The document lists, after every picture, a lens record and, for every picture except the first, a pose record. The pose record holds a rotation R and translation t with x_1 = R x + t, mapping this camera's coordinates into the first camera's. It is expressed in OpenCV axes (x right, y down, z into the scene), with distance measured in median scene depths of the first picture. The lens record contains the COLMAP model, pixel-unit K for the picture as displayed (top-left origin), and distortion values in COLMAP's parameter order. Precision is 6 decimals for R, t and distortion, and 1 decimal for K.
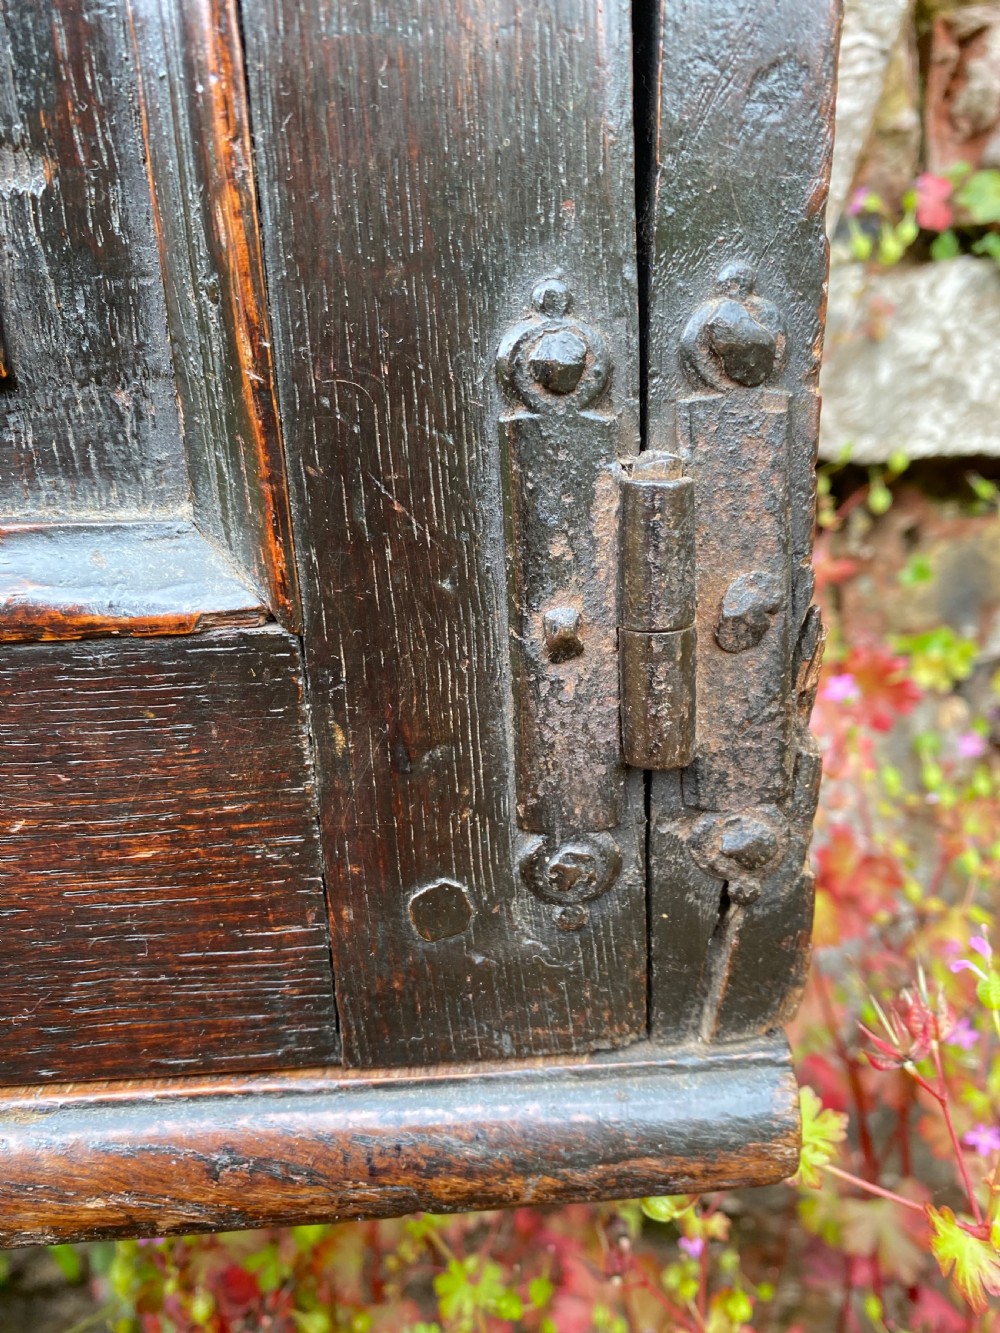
lens RADIAL K [[1019.9, 0, 510.3], [0, 1019.9, 657.4], [0, 0, 1]] dist [0.000614, 0.002435]
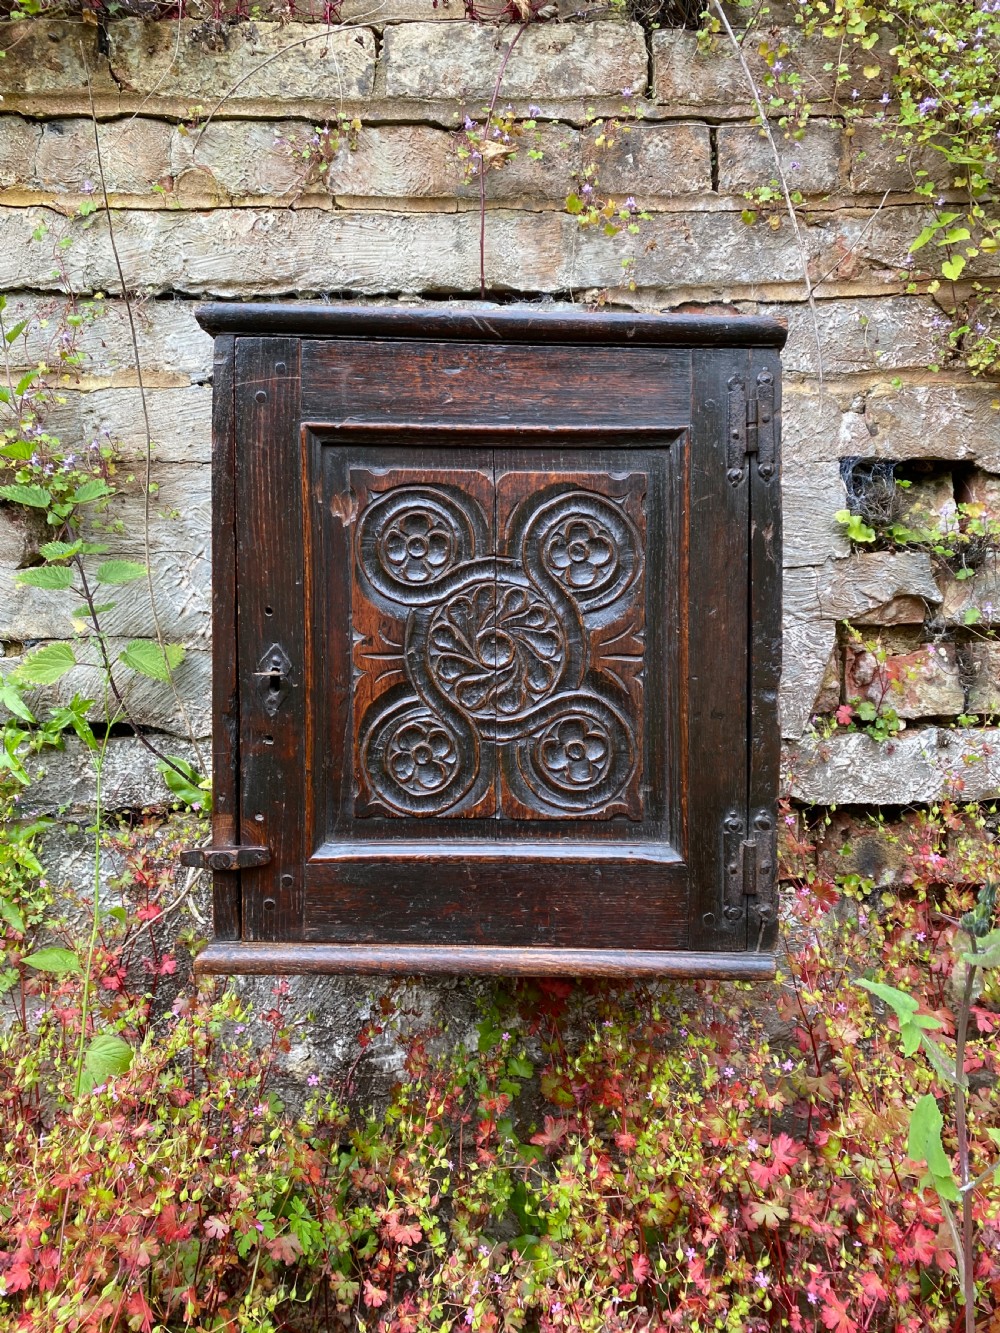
lens RADIAL K [[1020.0, 0, 514.9], [0, 1020.0, 657.1], [0, 0, 1]] dist [0.006811, -0.005262]
pose [[0.997229, 0.049377, -0.055642, -0.878437], [-0.060034, 0.975867, -0.209949, 0.088839], [0.043932, 0.212708, 0.976128, -4.736279]]
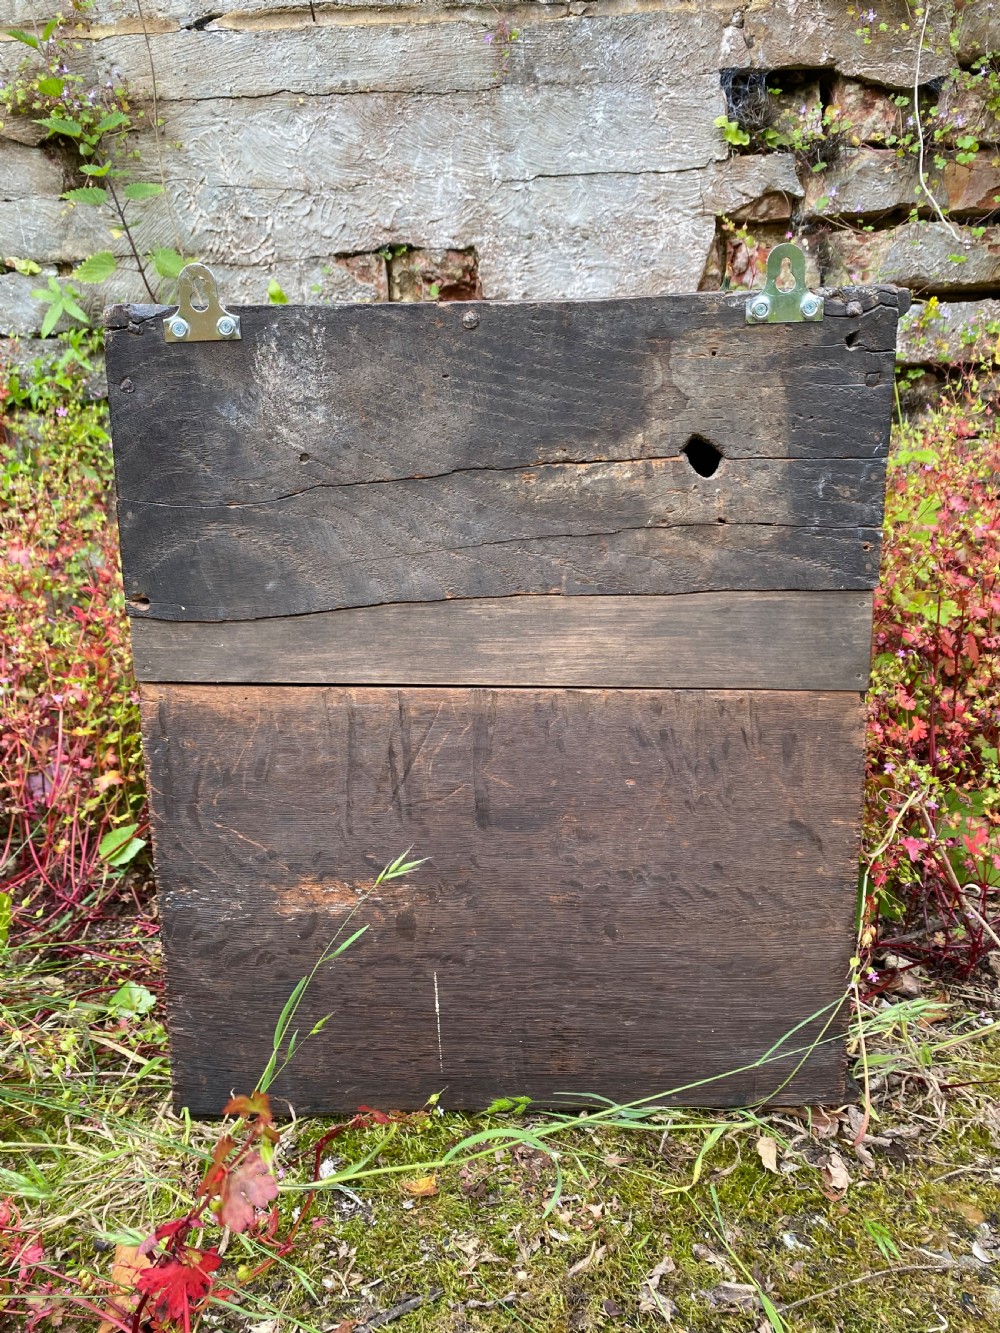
lens RADIAL K [[1019.9, 0, 496.0], [0, 1019.9, 670.2], [0, 0, 1]] dist [0.000614, 0.002435]
pose [[0.995839, 0.034396, -0.084390, -0.028467], [-0.032487, 0.999187, 0.023889, 2.053296], [0.085143, -0.021048, 0.996146, -6.827929]]
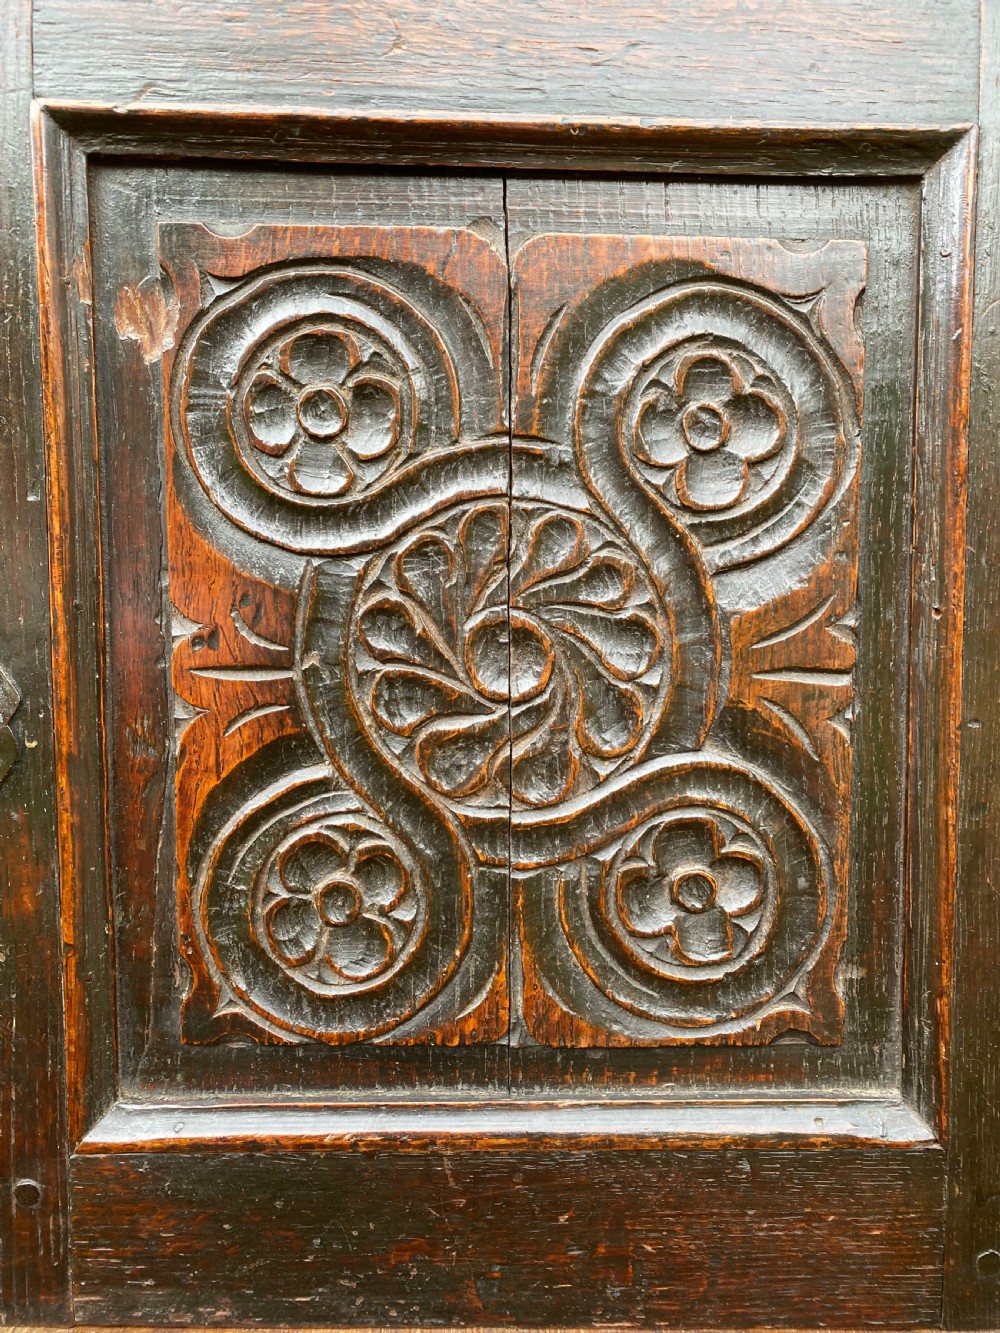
lens RADIAL K [[1019.9, 0, 512.2], [0, 1019.9, 670.6], [0, 0, 1]] dist [0.000614, 0.002435]
pose [[0.998186, 0.051108, -0.031821, -1.208245], [-0.055746, 0.984225, -0.167911, -0.677825], [0.022737, 0.169380, 0.985289, -1.686074]]
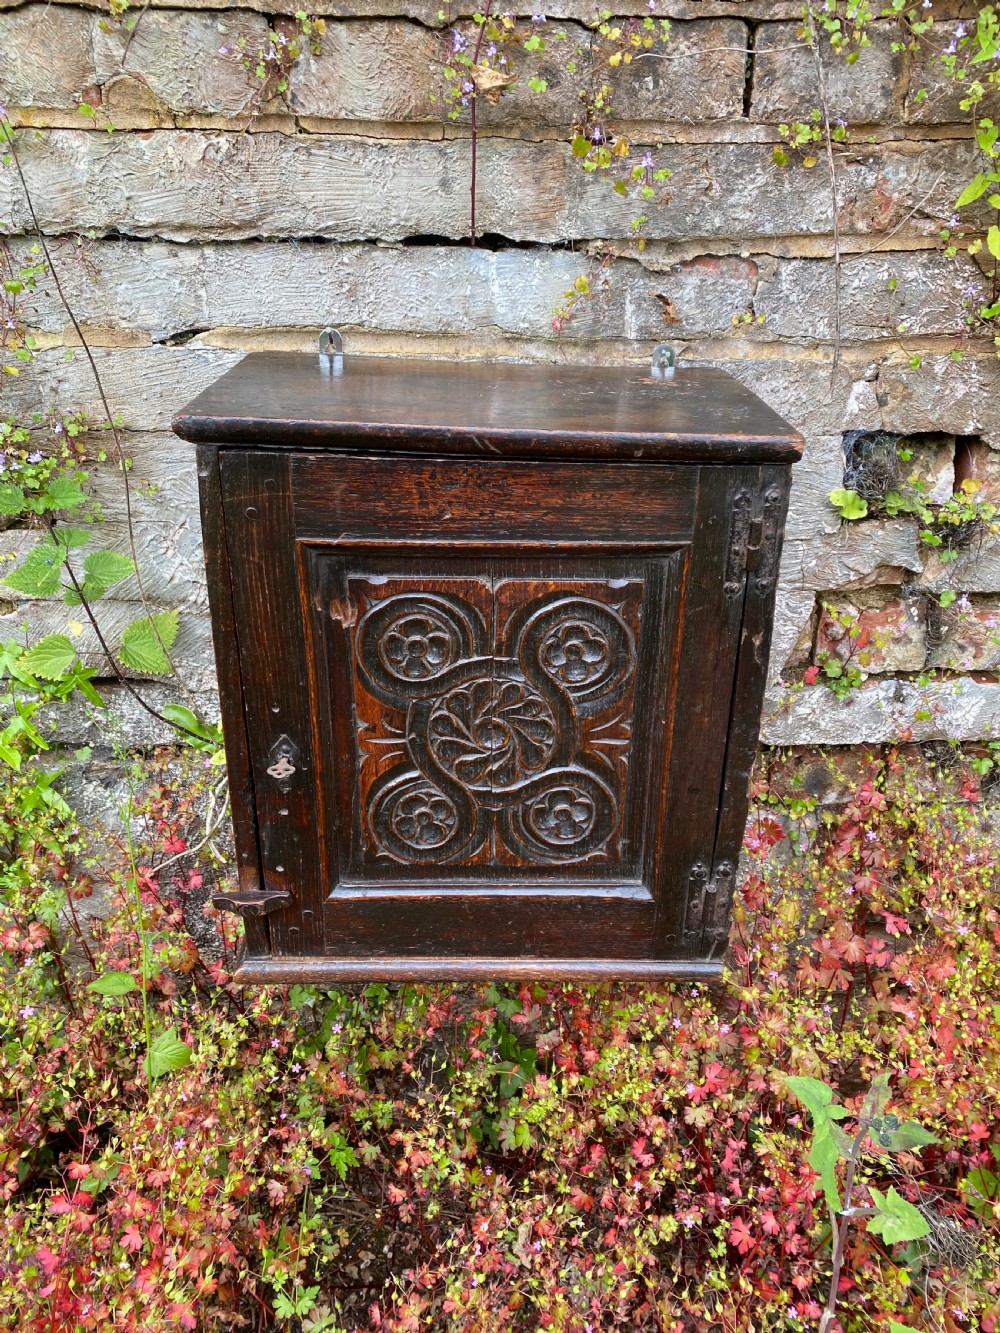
lens RADIAL K [[1019.9, 0, 510.8], [0, 1019.9, 669.1], [0, 0, 1]] dist [0.000614, 0.002435]
pose [[0.997342, 0.072807, 0.002878, -1.226681], [-0.071932, 0.977512, 0.198234, -2.639144], [0.011619, -0.197914, 0.980151, -5.038634]]
